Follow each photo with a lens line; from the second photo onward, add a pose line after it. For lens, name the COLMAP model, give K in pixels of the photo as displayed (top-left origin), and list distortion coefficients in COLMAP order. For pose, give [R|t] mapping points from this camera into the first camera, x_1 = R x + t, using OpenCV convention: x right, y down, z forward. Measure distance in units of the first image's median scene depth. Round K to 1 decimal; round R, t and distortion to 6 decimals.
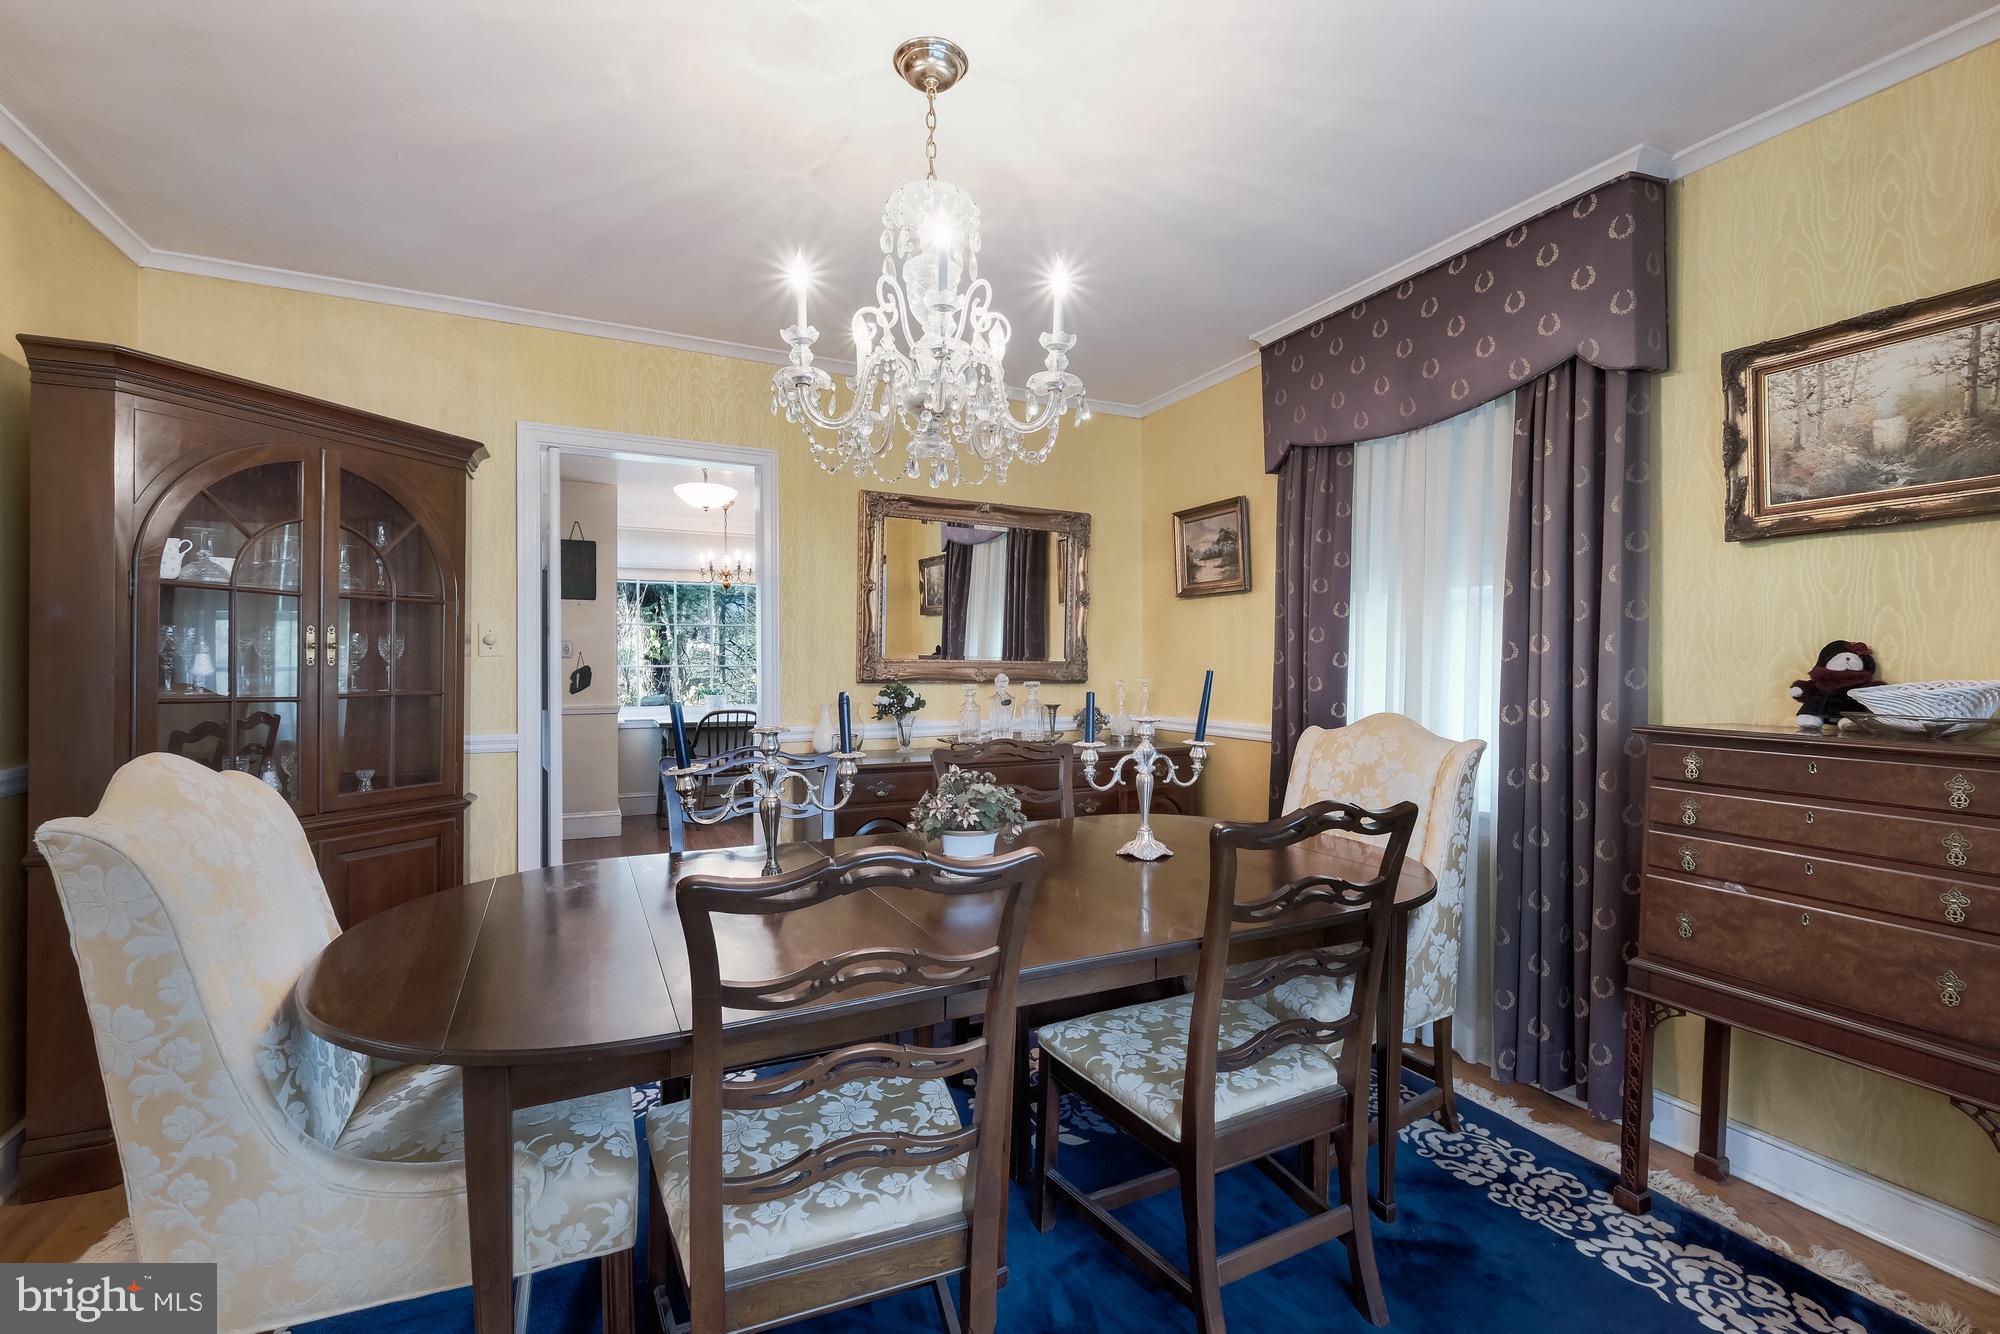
lens RADIAL K [[859.1, 0, 998.2], [0, 859.1, 658.0], [0, 0, 1]] dist [0.002687, -0.000092]
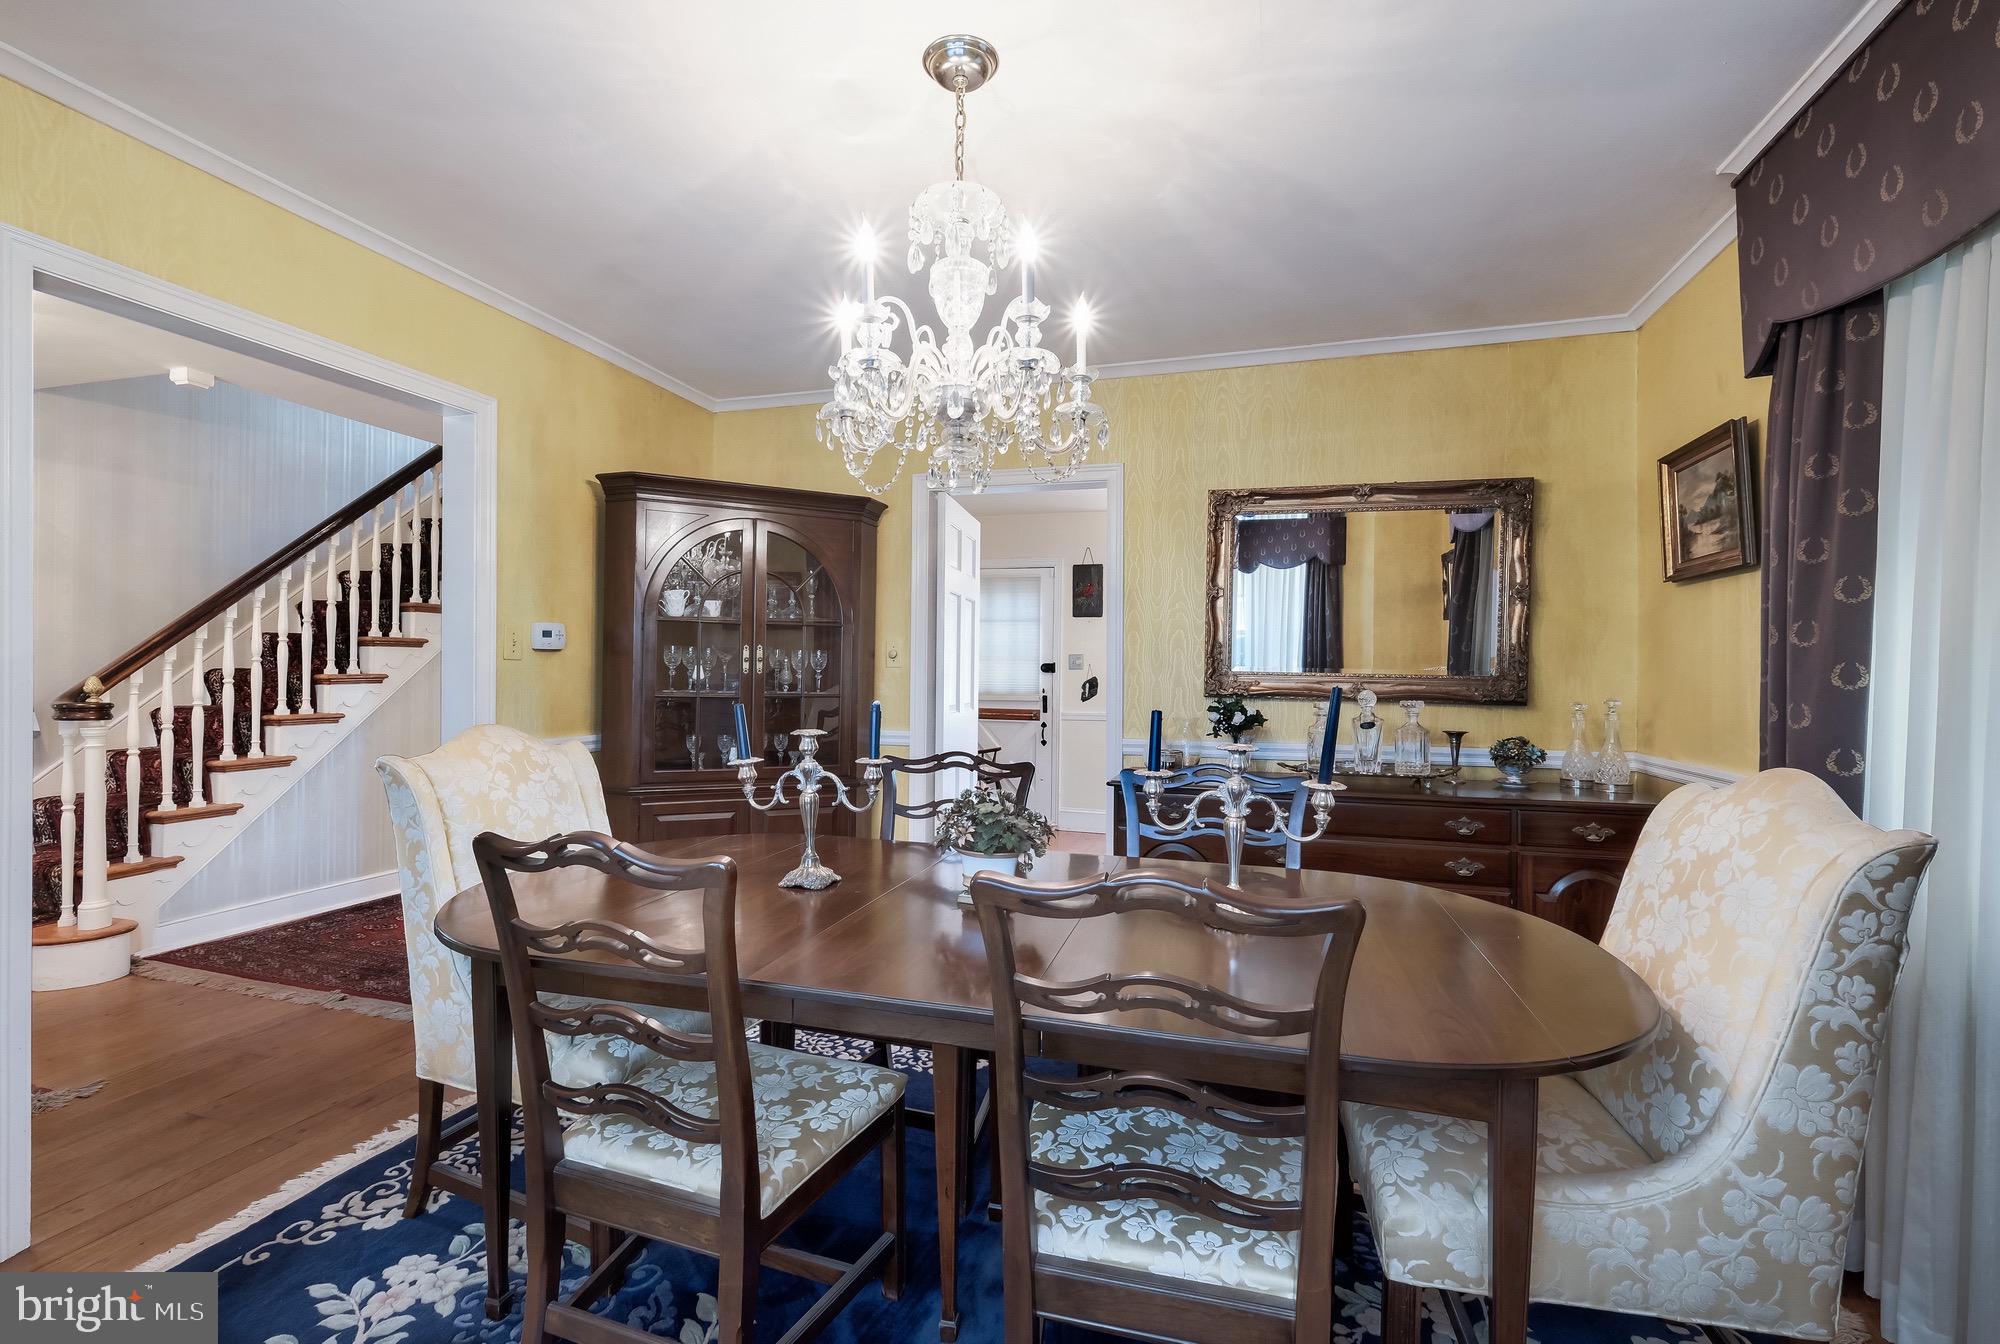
lens RADIAL K [[870.9, 0, 1002.7], [0, 870.9, 667.1], [0, 0, 1]] dist [-0.002253, -0.000742]
pose [[0.736908, 0.001144, -0.675992, 0.354713], [-0.004312, 0.999986, -0.003008, 0.000382], [0.675979, 0.005132, 0.736903, 0.174579]]
